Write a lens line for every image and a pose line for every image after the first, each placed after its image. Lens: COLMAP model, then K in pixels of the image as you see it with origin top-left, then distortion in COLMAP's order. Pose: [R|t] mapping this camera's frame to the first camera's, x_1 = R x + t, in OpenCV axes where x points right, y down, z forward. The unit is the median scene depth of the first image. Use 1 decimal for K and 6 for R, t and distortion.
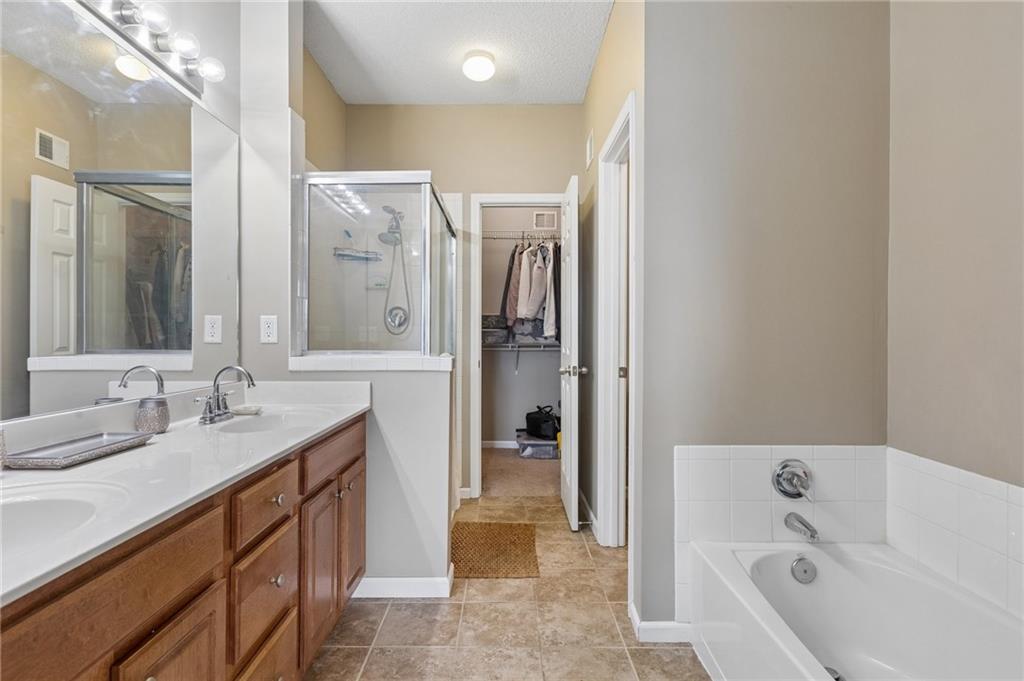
lens RADIAL K [[514.7, 0, 512.1], [0, 514.7, 336.9], [0, 0, 1]] dist [0.001724, -0.000715]
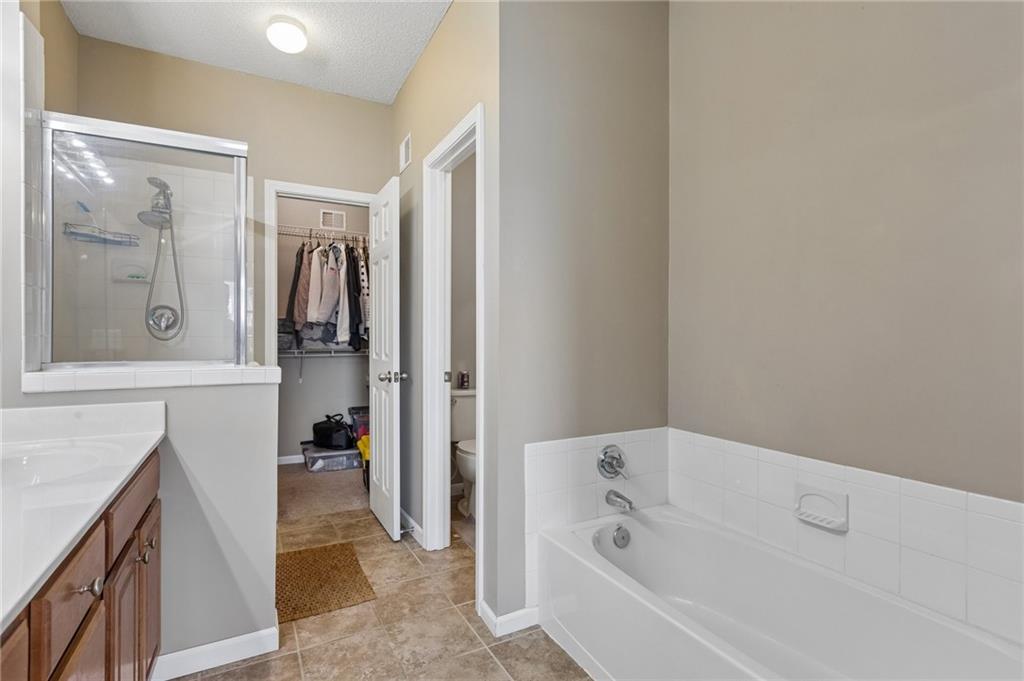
lens RADIAL K [[488.1, 0, 513.0], [0, 488.1, 341.7], [0, 0, 1]] dist [0.003672, 0.000129]
pose [[0.880070, -0.003601, 0.474831, -0.153215], [0.003511, 0.999993, 0.001077, -0.001160], [-0.474831, 0.000719, 0.880076, 0.099427]]
